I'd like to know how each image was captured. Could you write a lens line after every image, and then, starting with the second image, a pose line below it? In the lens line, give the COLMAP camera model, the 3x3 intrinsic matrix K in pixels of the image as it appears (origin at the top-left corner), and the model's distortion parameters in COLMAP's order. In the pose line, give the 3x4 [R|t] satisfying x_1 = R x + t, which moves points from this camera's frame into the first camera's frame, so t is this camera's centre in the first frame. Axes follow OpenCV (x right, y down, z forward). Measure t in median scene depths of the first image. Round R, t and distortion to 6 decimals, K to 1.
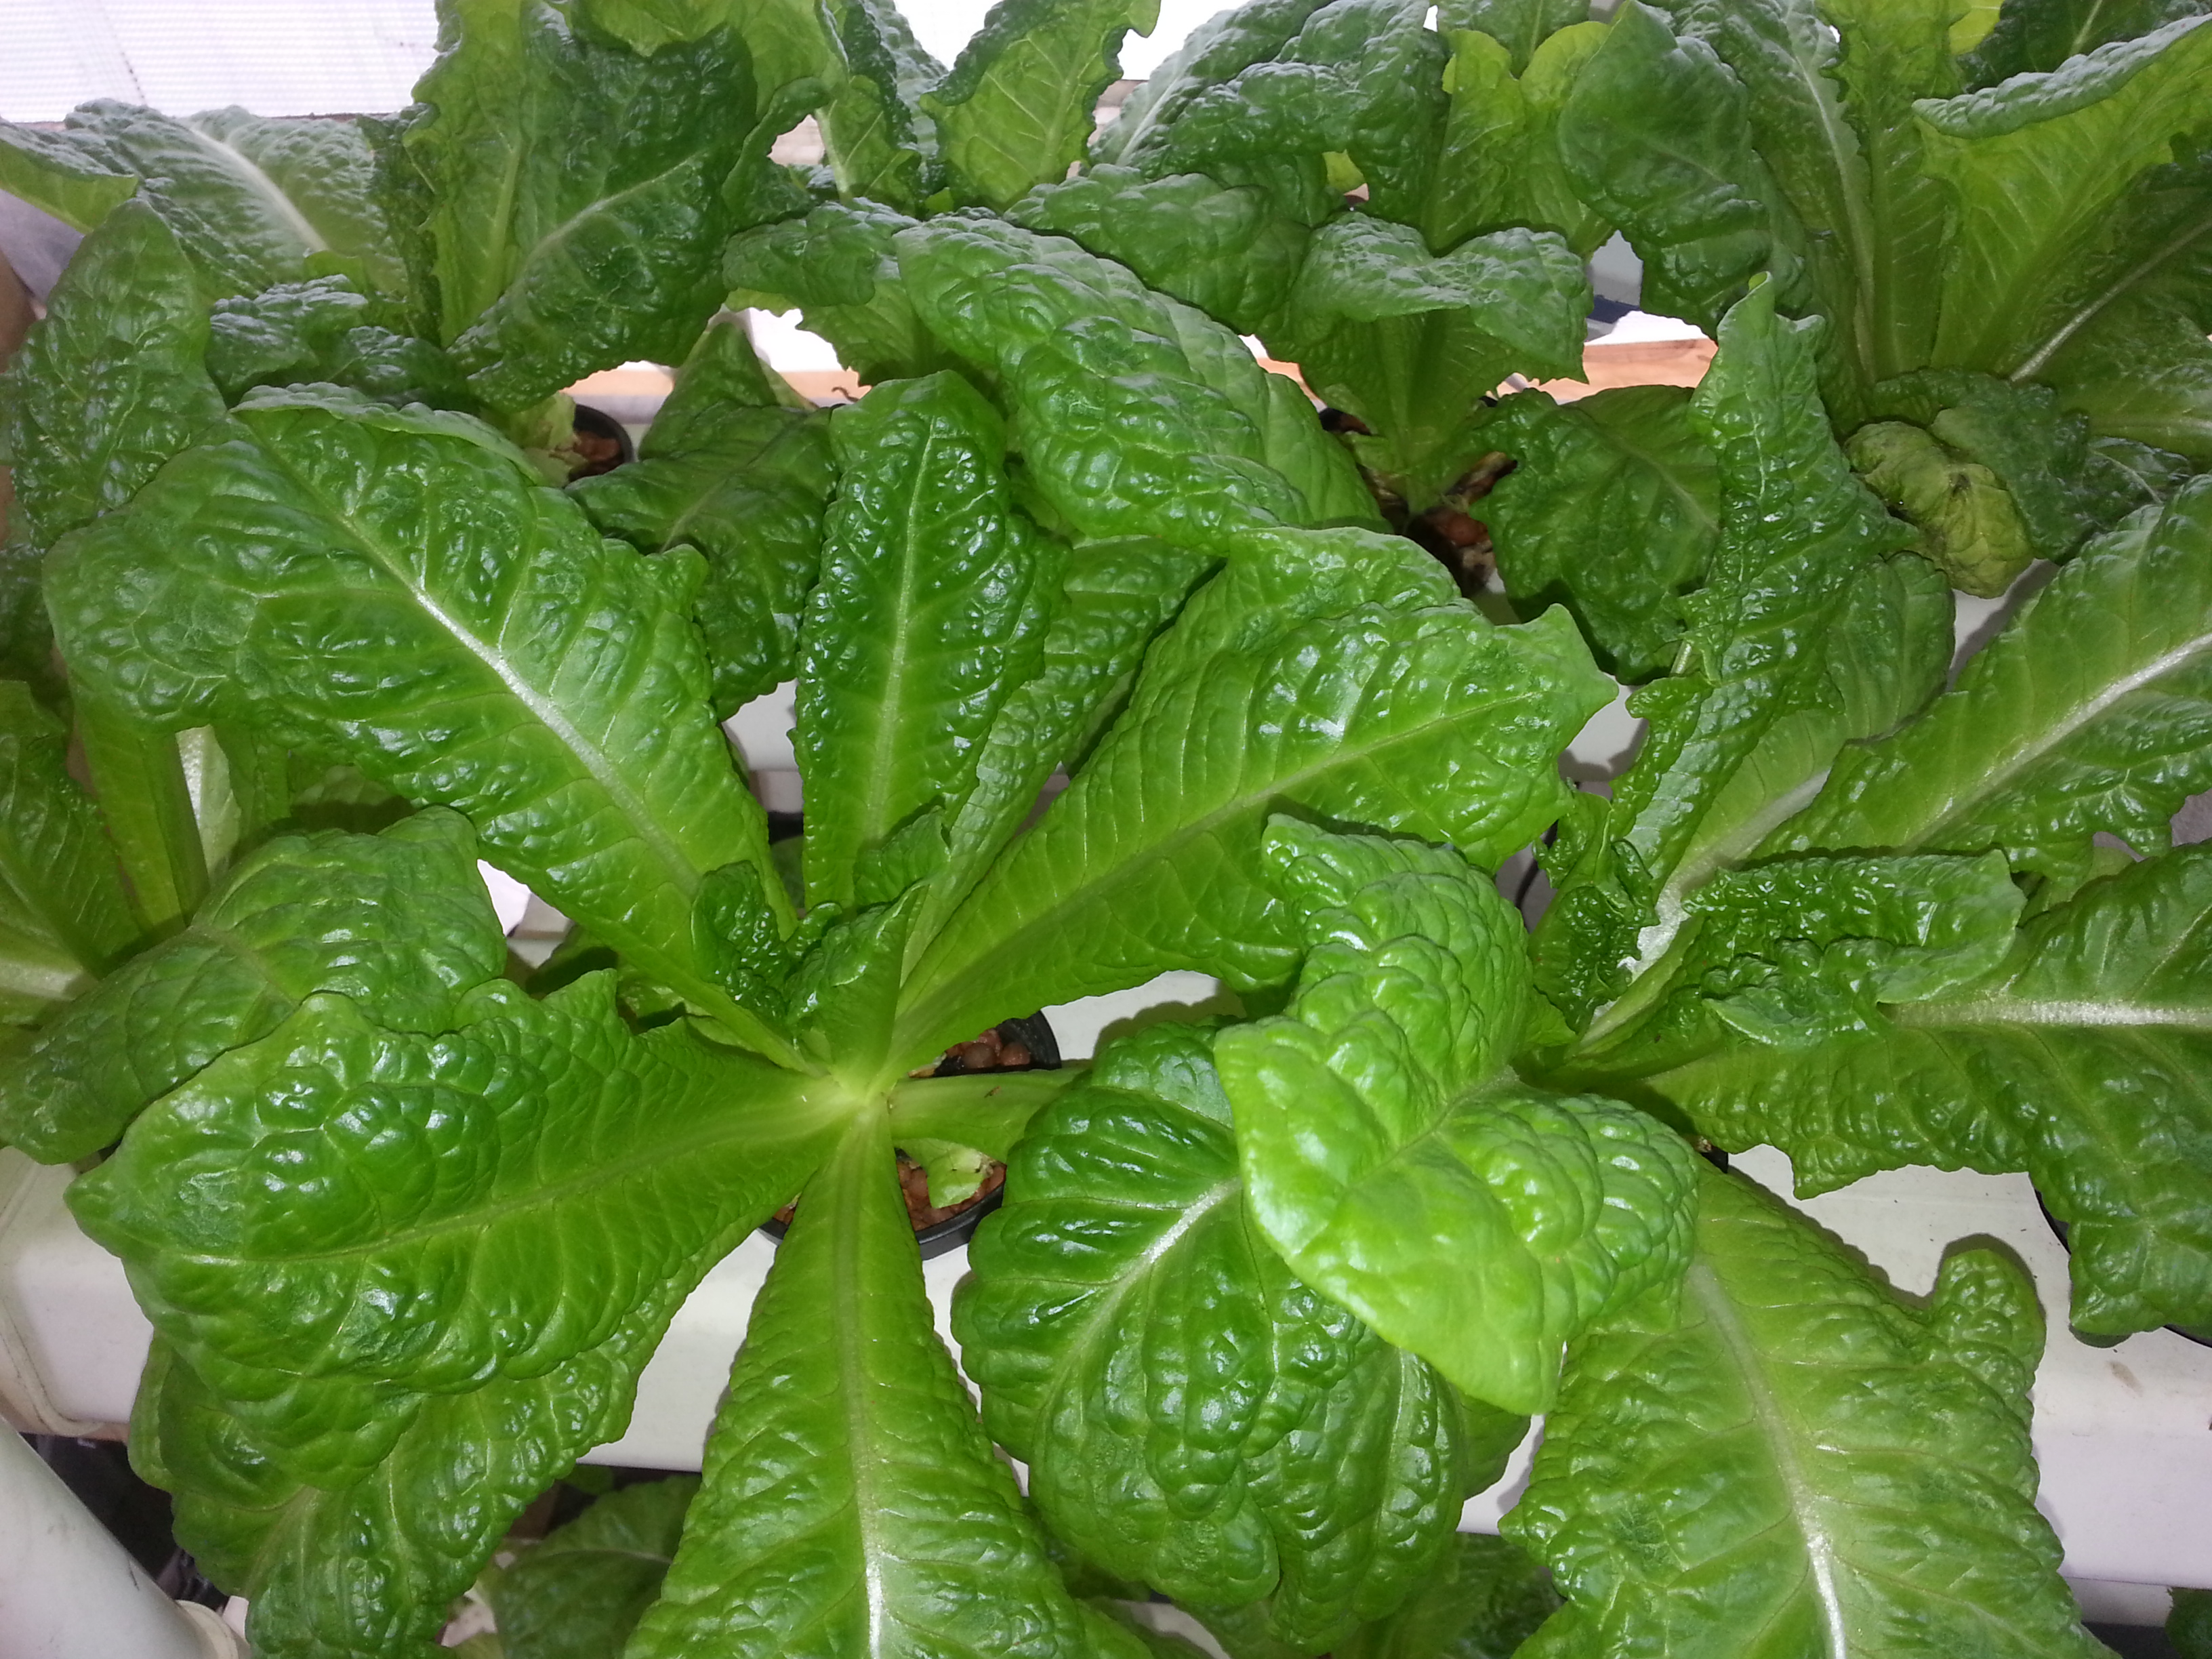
lens RADIAL K [[1875.7, 0, 1090.4], [0, 1875.7, 832.9], [0, 0, 1]] dist [0.049453, -0.088752]
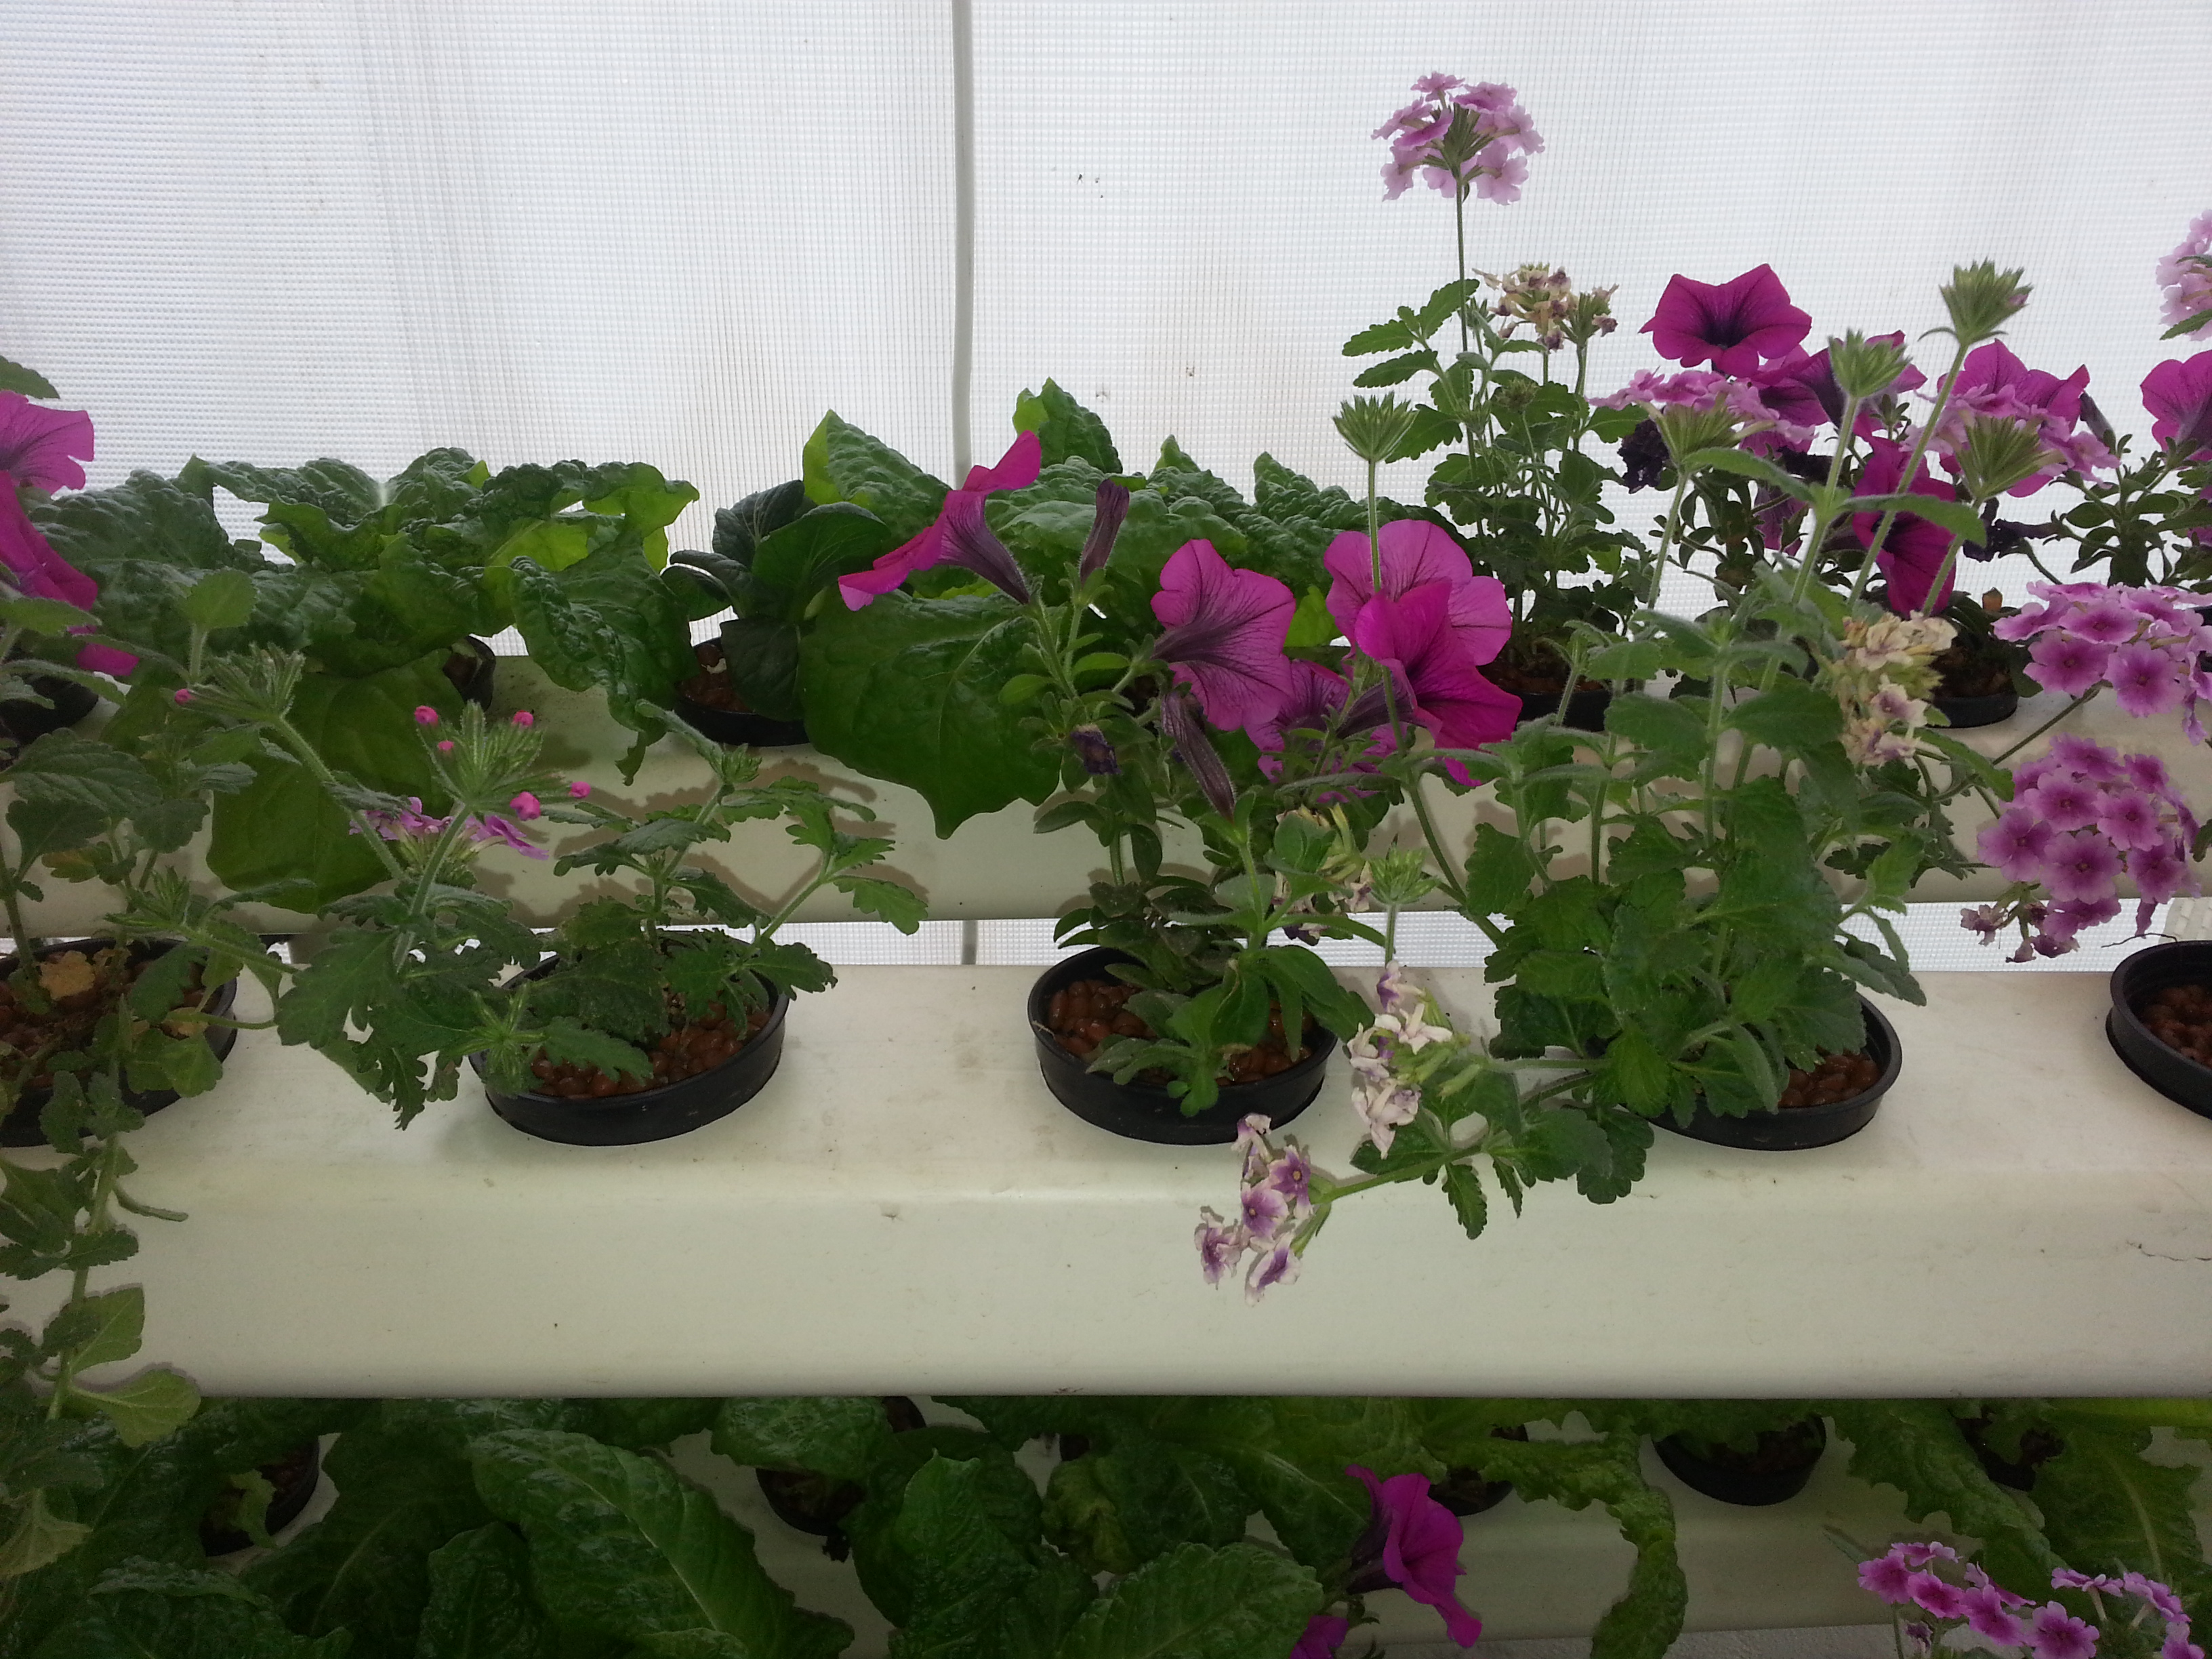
lens RADIAL K [[1805.2, 0, 1084.7], [0, 1805.2, 825.2], [0, 0, 1]] dist [0.056553, -0.070824]
pose [[0.988083, 0.008631, 0.153677, 0.202750], [0.045864, 0.936563, -0.347485, -0.222161], [-0.146928, 0.350392, 0.925007, -0.940017]]
